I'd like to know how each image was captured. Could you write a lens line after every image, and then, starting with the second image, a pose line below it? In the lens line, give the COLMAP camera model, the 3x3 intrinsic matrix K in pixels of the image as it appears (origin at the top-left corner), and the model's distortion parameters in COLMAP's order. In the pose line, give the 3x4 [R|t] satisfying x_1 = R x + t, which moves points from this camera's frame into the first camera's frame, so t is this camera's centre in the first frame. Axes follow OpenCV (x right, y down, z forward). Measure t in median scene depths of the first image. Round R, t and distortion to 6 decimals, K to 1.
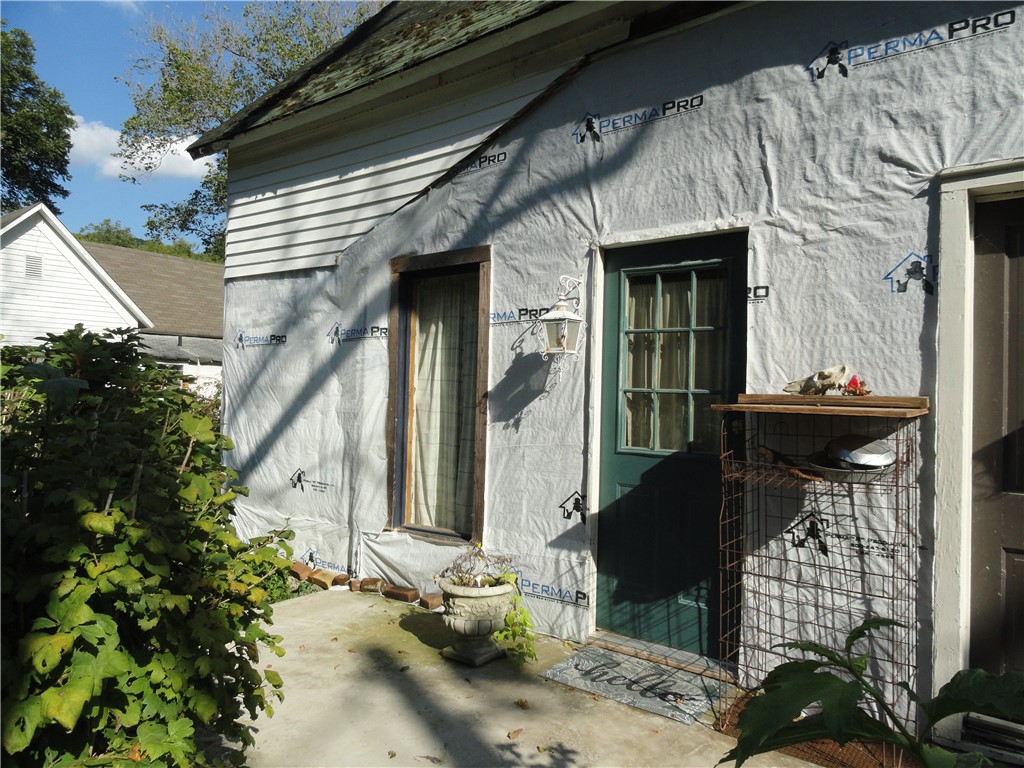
lens RADIAL K [[708.3, 0, 512.2], [0, 708.3, 379.3], [0, 0, 1]] dist [-0.006600, -0.000584]
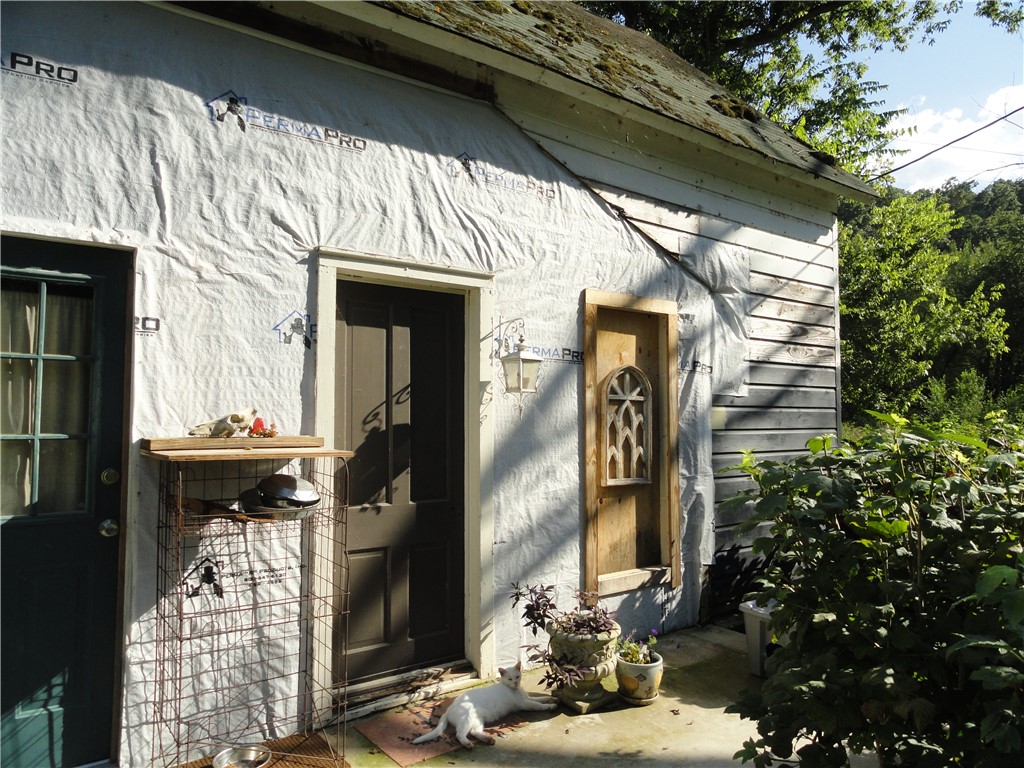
lens RADIAL K [[708.3, 0, 512.1], [0, 708.3, 387.9], [0, 0, 1]] dist [-0.006600, -0.000584]
pose [[0.238405, 0.028472, 0.970748, -0.430781], [-0.009730, 0.999590, -0.026928, -0.023734], [-0.971117, -0.003026, 0.238584, 0.356801]]
